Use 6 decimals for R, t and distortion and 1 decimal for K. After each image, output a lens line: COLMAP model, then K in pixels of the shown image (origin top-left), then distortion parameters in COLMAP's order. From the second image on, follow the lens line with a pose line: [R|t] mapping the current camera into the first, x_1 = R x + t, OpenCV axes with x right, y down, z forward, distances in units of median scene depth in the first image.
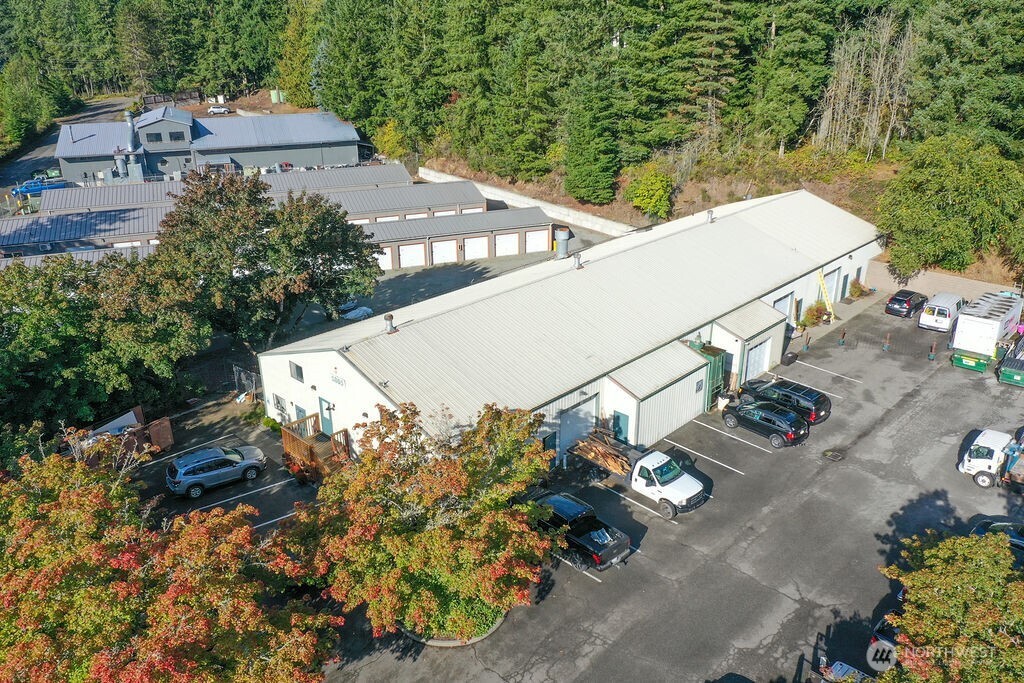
lens RADIAL K [[798.1, 0, 512.0], [0, 798.1, 341.5], [0, 0, 1]] dist [0.001675, 0.007964]
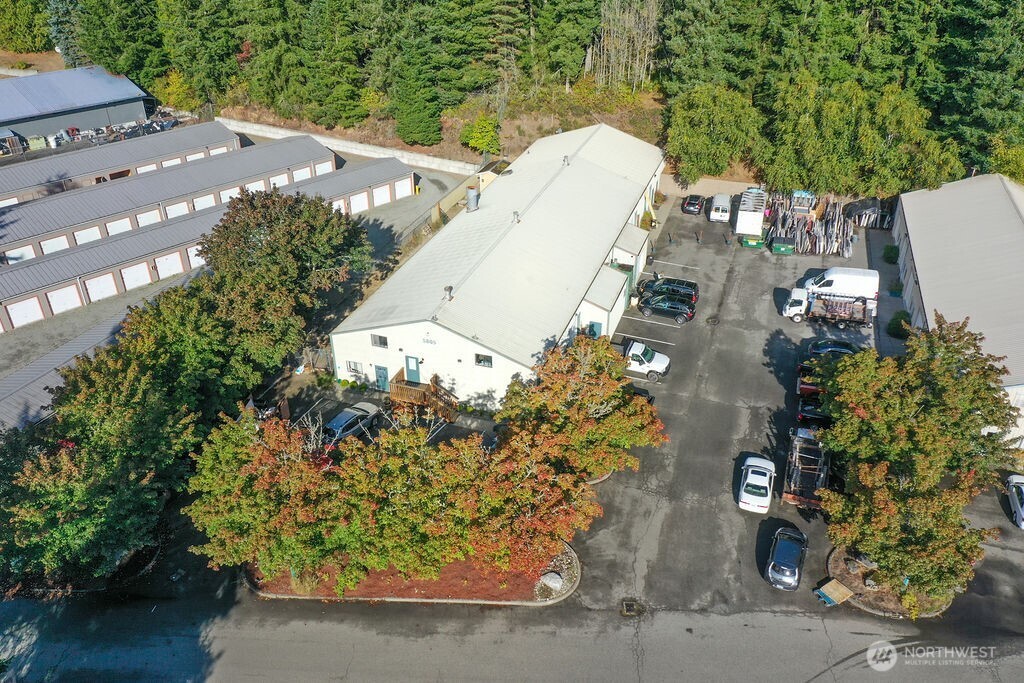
lens RADIAL K [[798.1, 0, 512.0], [0, 798.1, 341.5], [0, 0, 1]] dist [0.001675, 0.007964]
pose [[0.906508, -0.210589, 0.365917, -0.359383], [0.155264, 0.972266, 0.174902, -0.103472], [-0.392601, -0.101737, 0.914065, -0.196567]]
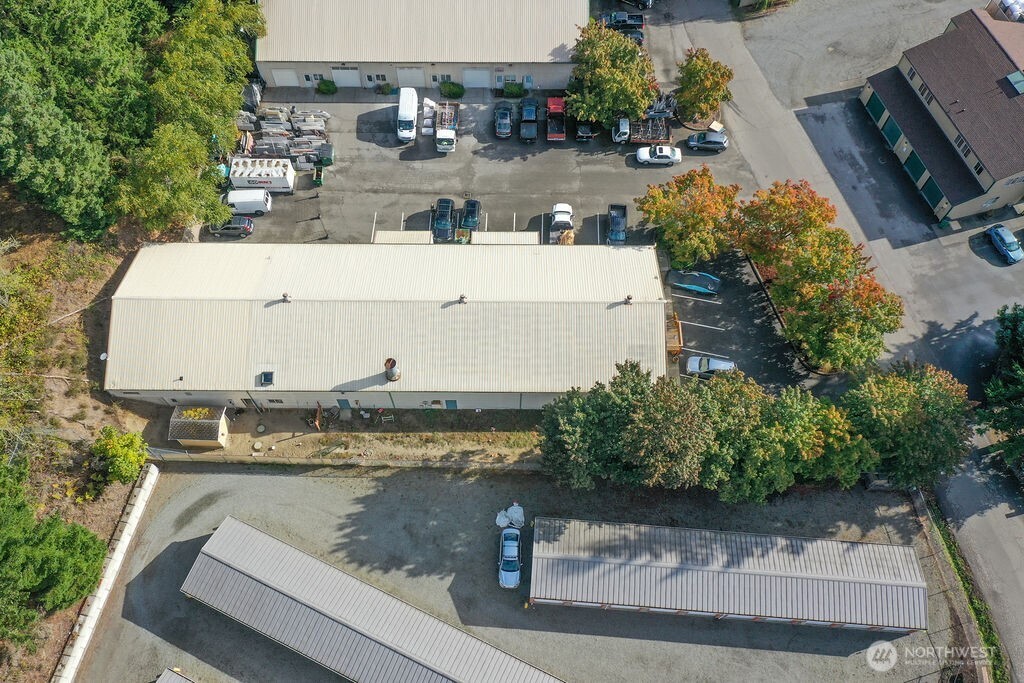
lens RADIAL K [[798.1, 0, 512.0], [0, 798.1, 341.5], [0, 0, 1]] dist [0.001675, 0.007964]
pose [[-0.691558, -0.634832, 0.344582, -0.397774], [0.278310, 0.206033, 0.938133, -1.078425], [-0.666552, 0.744674, 0.034197, 0.737939]]
